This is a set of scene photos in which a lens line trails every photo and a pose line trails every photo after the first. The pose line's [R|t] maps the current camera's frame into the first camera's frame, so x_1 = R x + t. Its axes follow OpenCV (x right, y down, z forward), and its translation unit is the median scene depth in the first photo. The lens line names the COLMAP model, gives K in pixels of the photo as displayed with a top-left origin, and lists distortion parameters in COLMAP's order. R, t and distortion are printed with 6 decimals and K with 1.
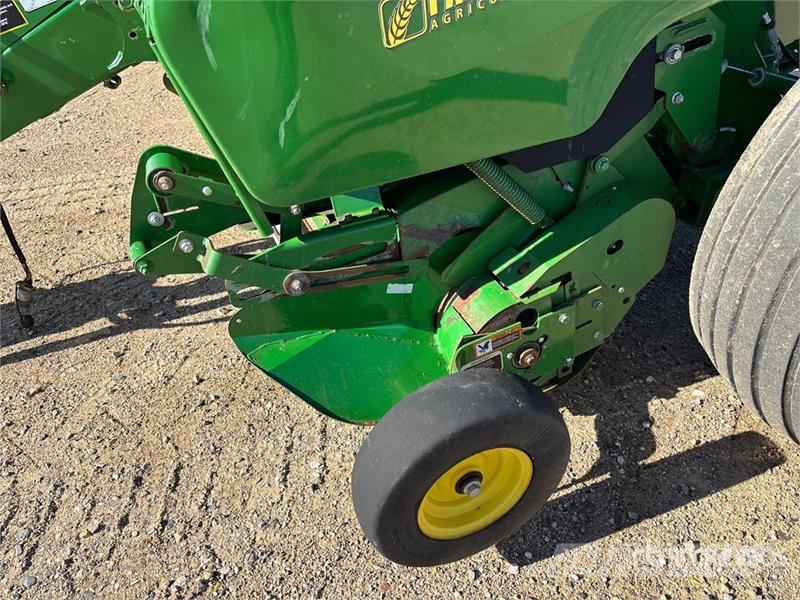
lens RADIAL K [[605.9, 0, 400.0], [0, 605.9, 300.0], [0, 0, 1]] dist [0.057826, -0.065883]
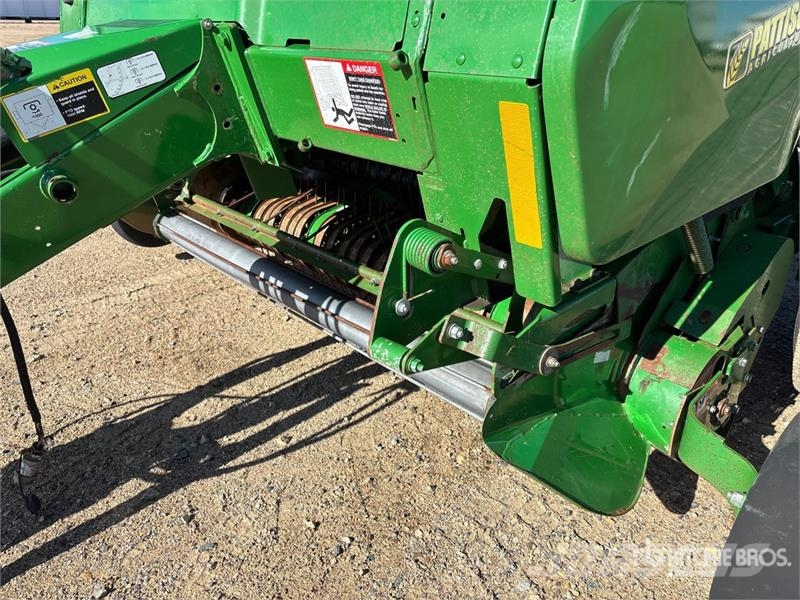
lens RADIAL K [[610.2, 0, 403.7], [0, 610.2, 294.0], [0, 0, 1]] dist [0.019434, -0.005326]
pose [[0.939828, -0.117749, 0.320716, -0.503592], [0.178853, 0.969391, -0.168205, -0.007546], [-0.291093, 0.215444, 0.932120, 0.167247]]
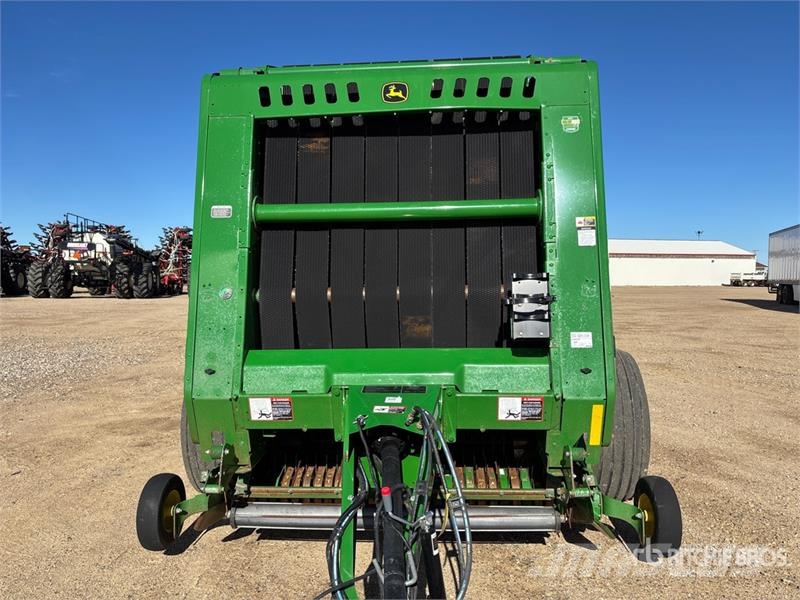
lens RADIAL K [[602.4, 0, 392.6], [0, 602.4, 291.3], [0, 0, 1]] dist [0.043956, -0.049875]
pose [[0.440662, -0.020039, 0.897450, -2.202349], [0.519443, 0.821062, -0.236721, -0.417424], [-0.732118, 0.570488, 0.372220, 0.160150]]
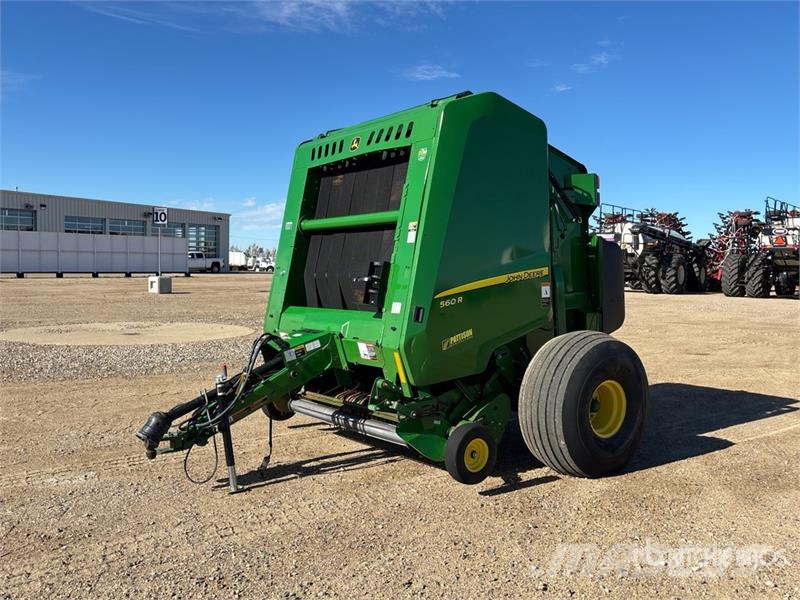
lens RADIAL K [[738.5, 0, 401.4], [0, 738.5, 268.4], [0, 0, 1]] dist [0.013257, -0.001641]
pose [[0.967414, 0.013095, 0.252861, -1.050054], [0.135011, 0.818166, -0.558907, 1.311796], [-0.214201, 0.574833, 0.789737, -2.253723]]
